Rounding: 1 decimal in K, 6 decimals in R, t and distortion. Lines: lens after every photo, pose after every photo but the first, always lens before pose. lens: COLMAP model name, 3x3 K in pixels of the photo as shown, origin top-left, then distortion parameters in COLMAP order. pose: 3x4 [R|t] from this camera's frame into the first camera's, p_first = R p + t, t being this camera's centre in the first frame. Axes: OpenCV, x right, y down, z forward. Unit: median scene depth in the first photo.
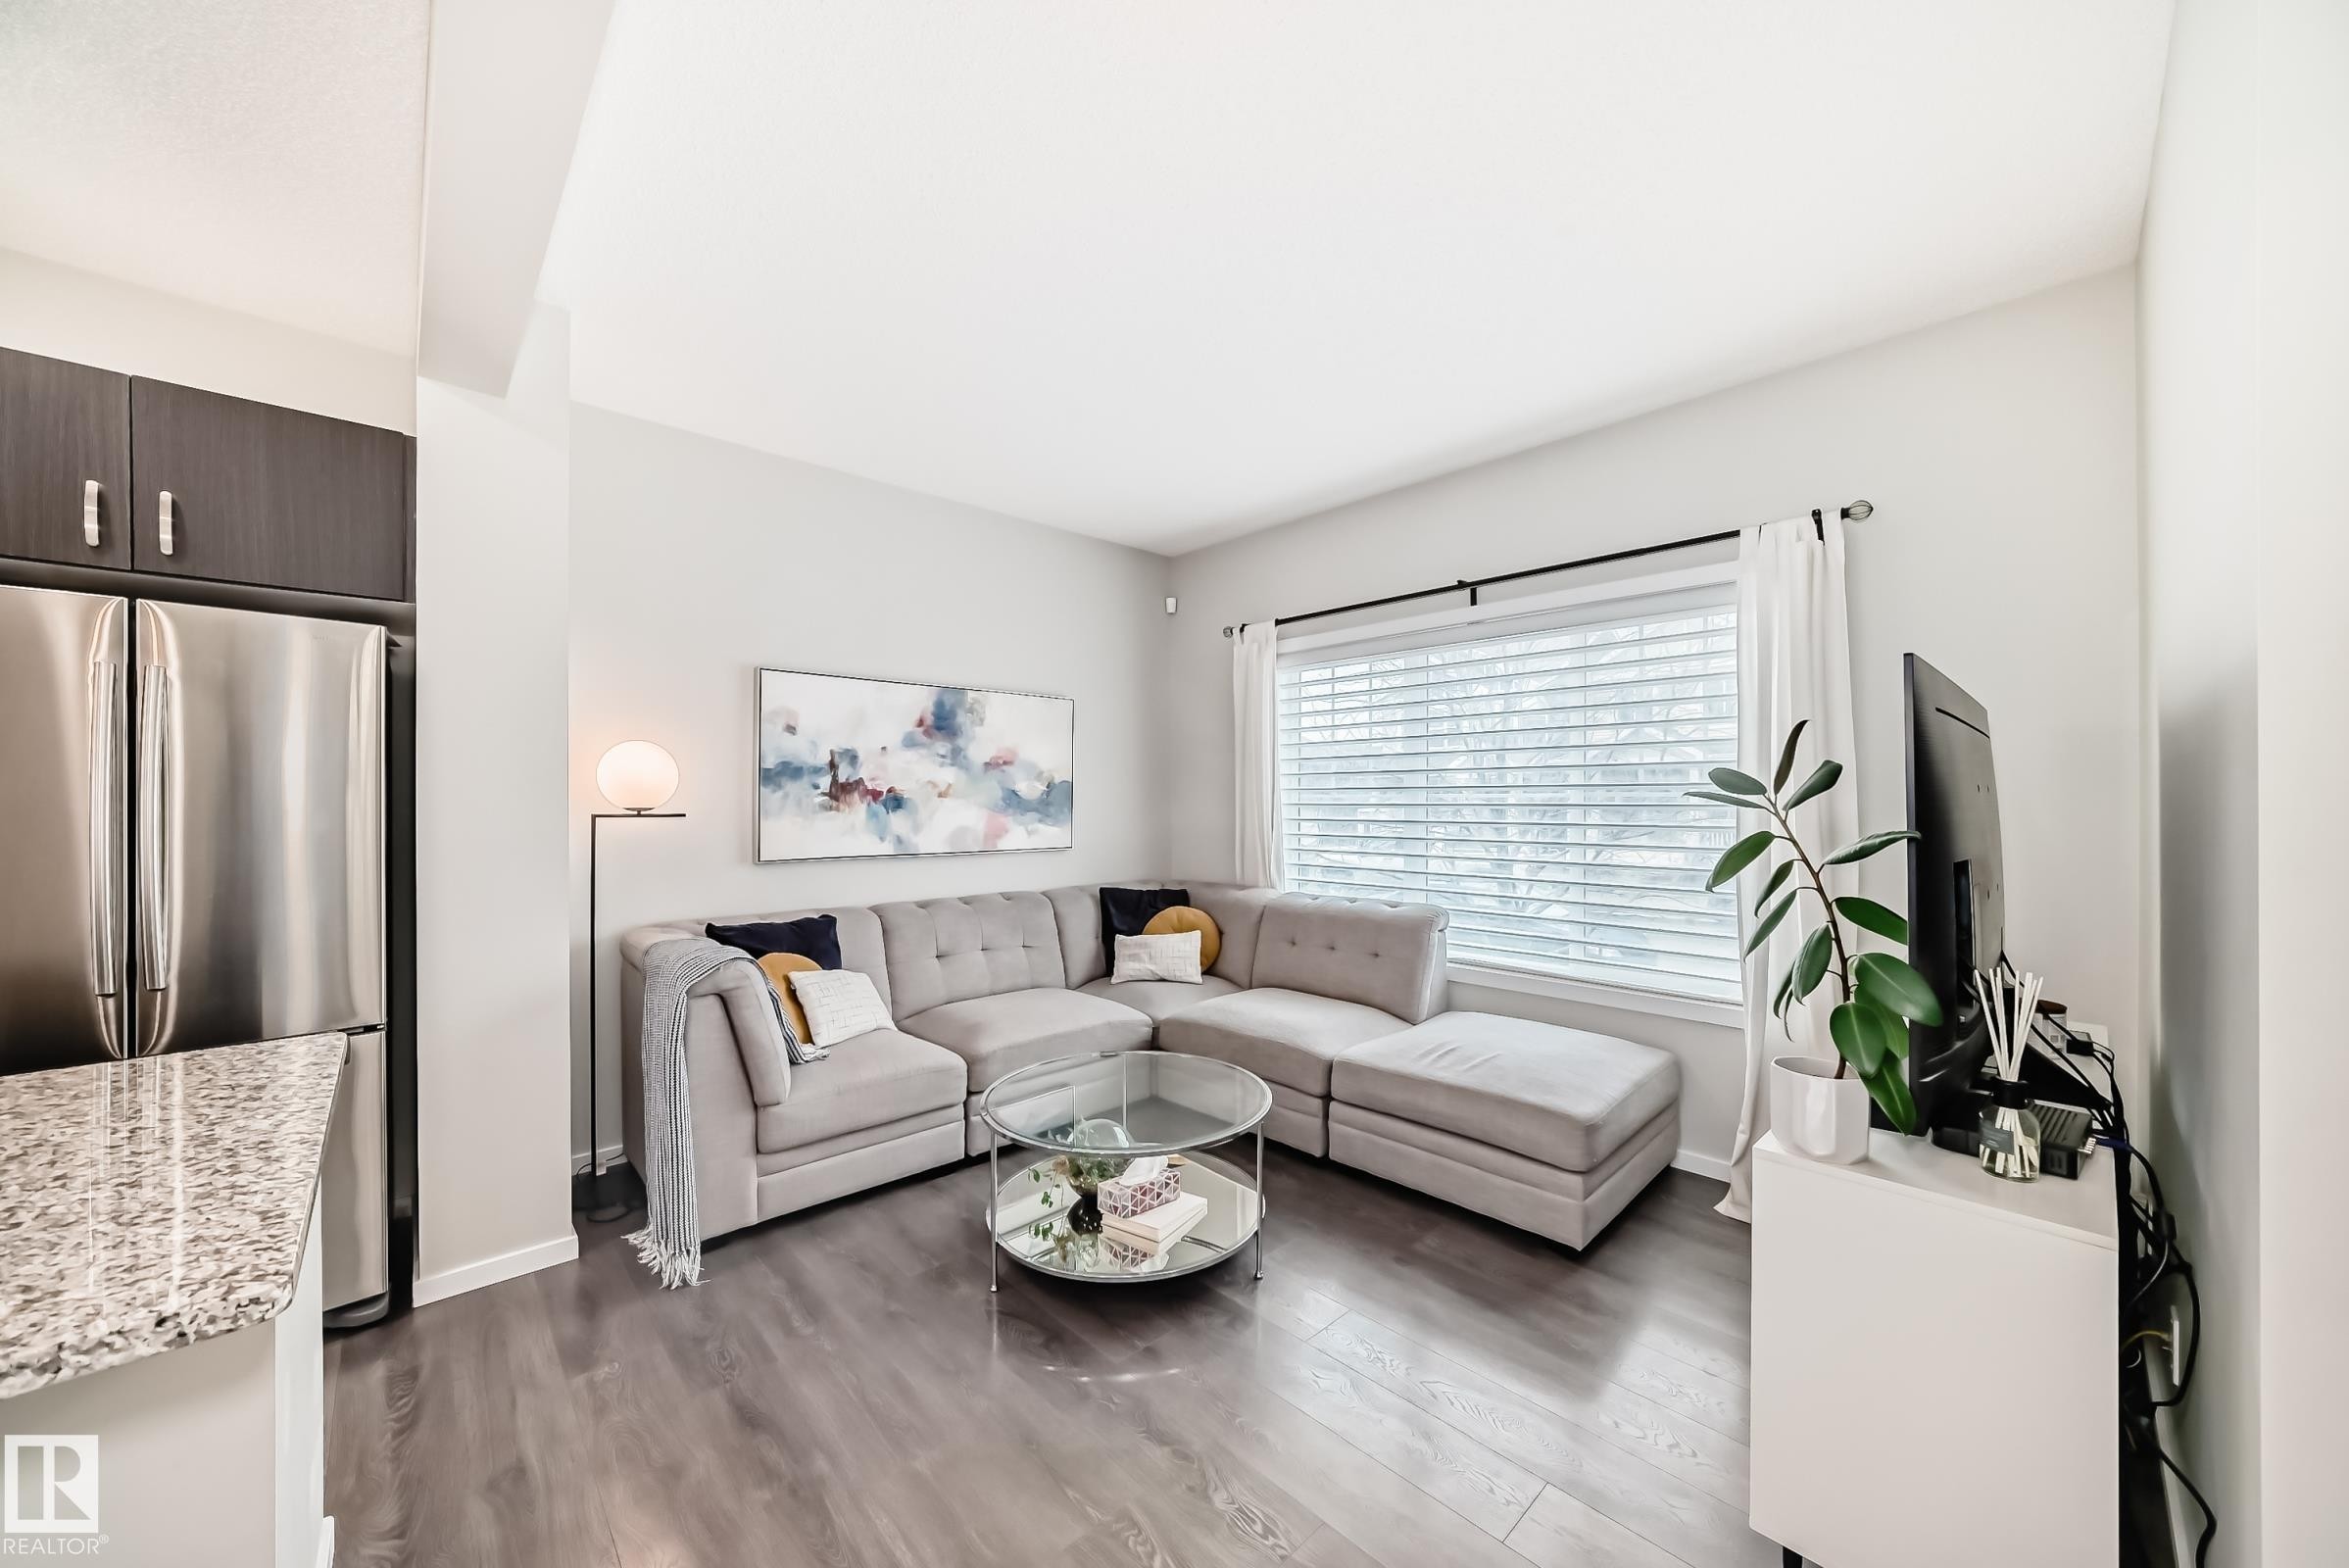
lens RADIAL K [[848.6, 0, 1184.0], [0, 848.6, 795.7], [0, 0, 1]] dist [-0.028820, 0.009399]
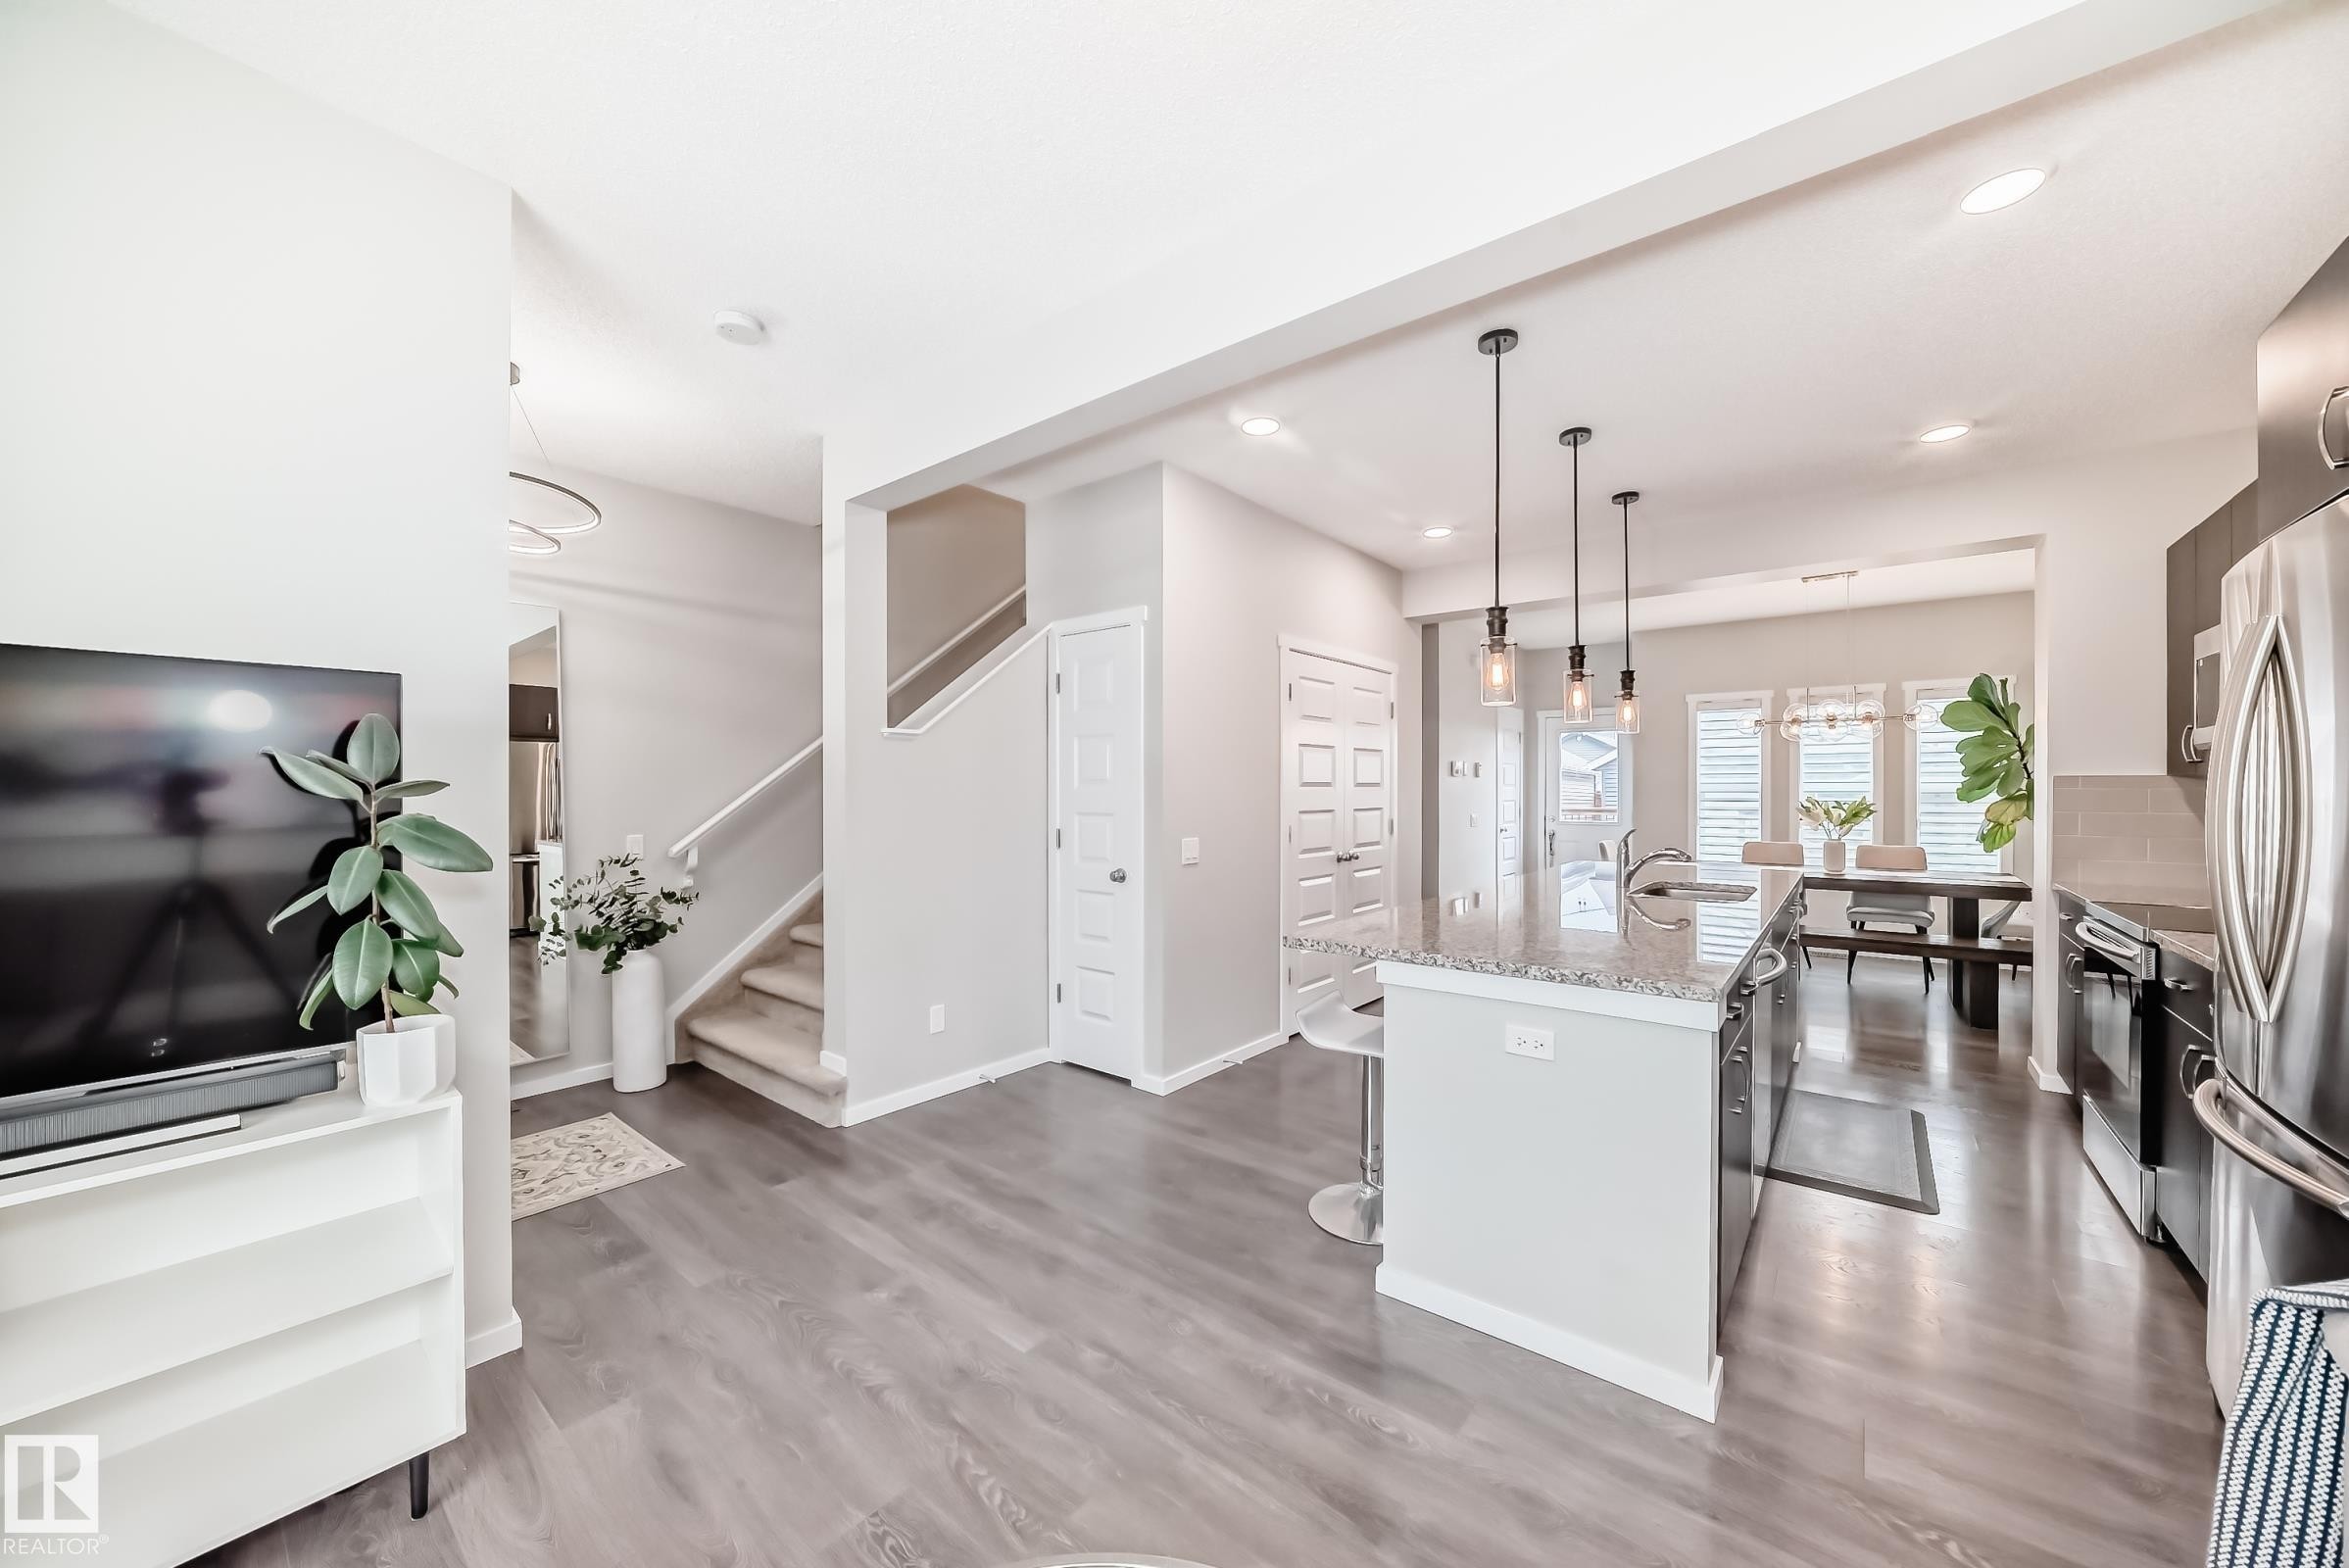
lens RADIAL K [[841.9, 0, 1185.2], [0, 841.9, 807.6], [0, 0, 1]] dist [-0.025806, 0.007498]
pose [[-0.990984, 0.004501, -0.133904, -0.054215], [0.002732, 0.999907, 0.013388, 0.007053], [0.133951, 0.012901, -0.990904, 0.853380]]
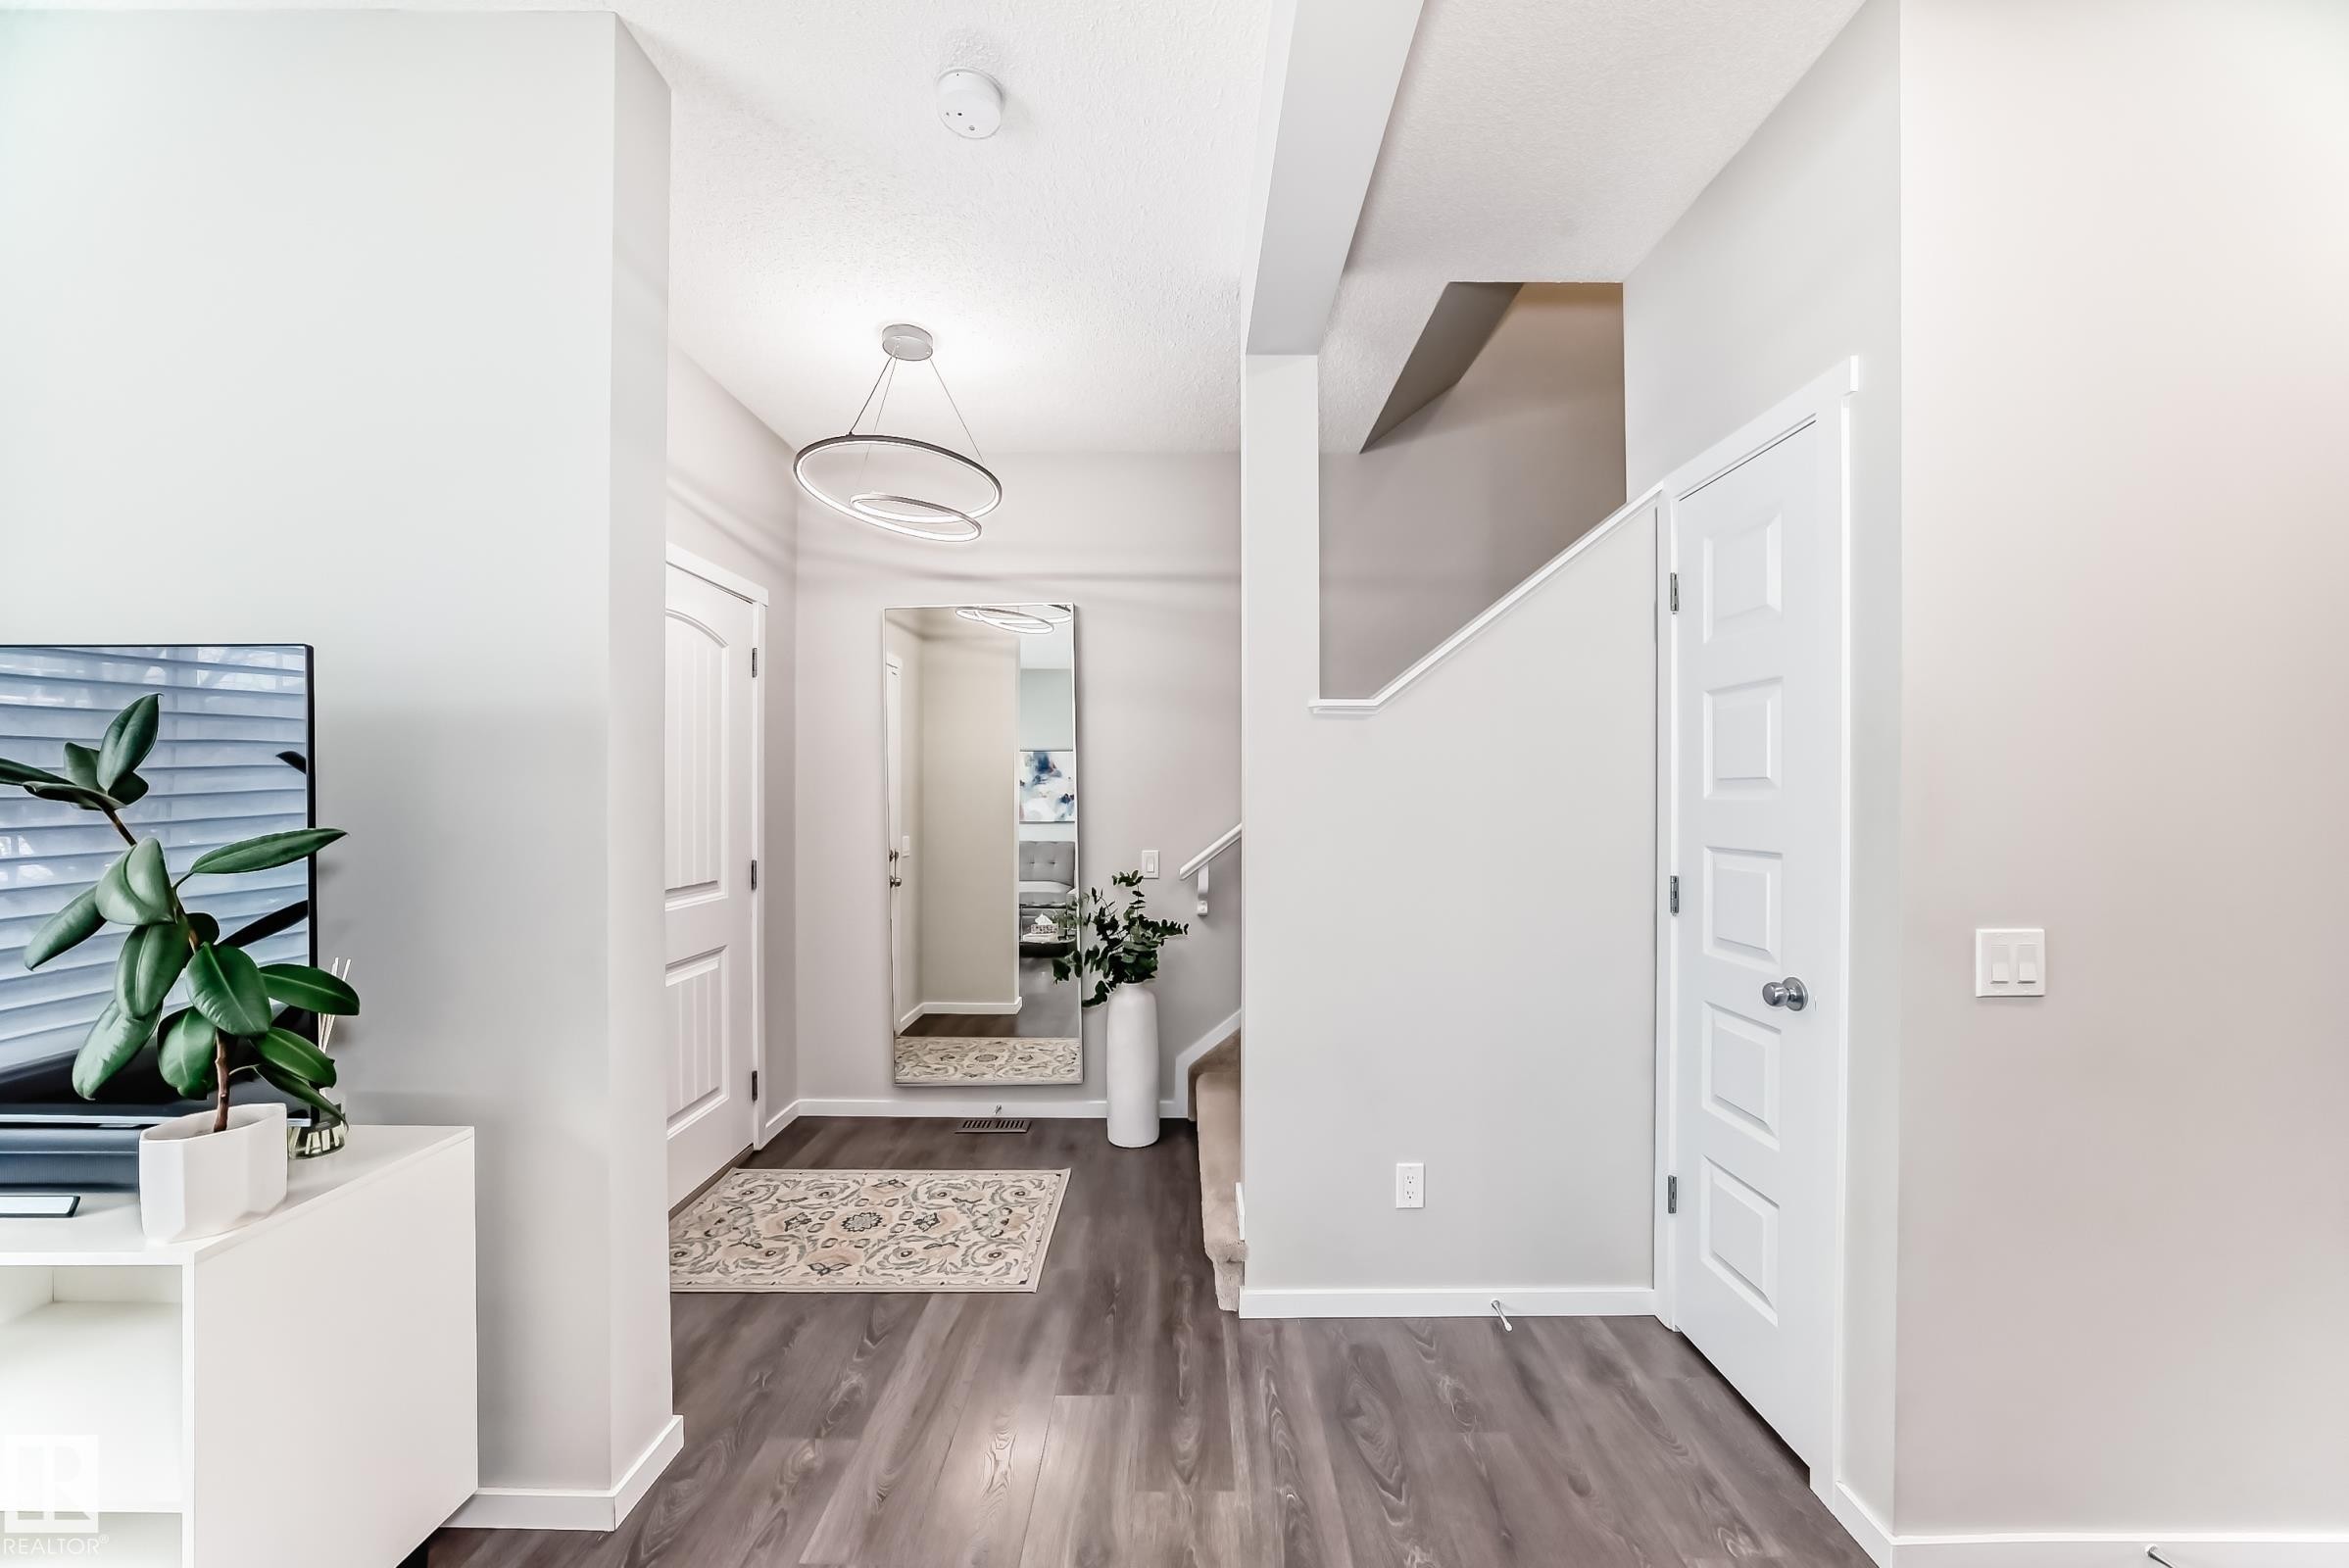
lens RADIAL K [[848.6, 0, 1184.0], [0, 848.6, 795.7], [0, 0, 1]] dist [-0.028820, 0.009399]
pose [[-0.718741, 0.004211, 0.695265, -0.196129], [-0.000738, 0.999976, -0.006820, -0.000679], [-0.695277, -0.005414, -0.718721, 0.365243]]
